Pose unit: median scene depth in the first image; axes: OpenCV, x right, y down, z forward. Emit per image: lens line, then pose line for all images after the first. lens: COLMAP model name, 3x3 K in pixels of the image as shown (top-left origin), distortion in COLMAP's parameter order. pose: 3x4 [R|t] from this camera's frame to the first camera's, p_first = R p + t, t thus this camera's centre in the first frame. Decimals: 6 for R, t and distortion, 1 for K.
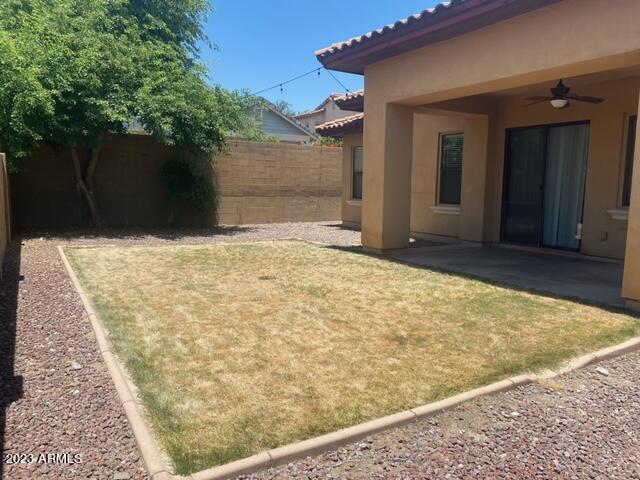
lens RADIAL K [[493.0, 0, 320.4], [0, 493.0, 240.2], [0, 0, 1]] dist [0.000814, -0.004286]
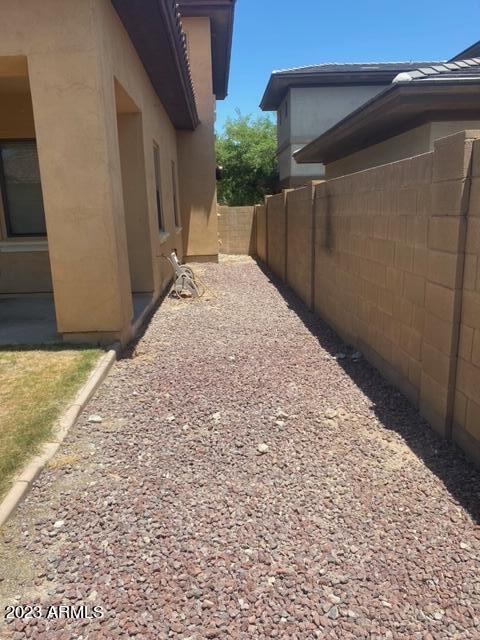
lens RADIAL K [[493.0, 0, 238.9], [0, 493.0, 319.7], [0, 0, 1]] dist [0.000814, -0.004286]
pose [[0.482129, -0.217105, 0.848774, -0.031556], [0.140475, 0.975431, 0.169708, -0.029950], [-0.864765, 0.037411, 0.500782, 0.307365]]
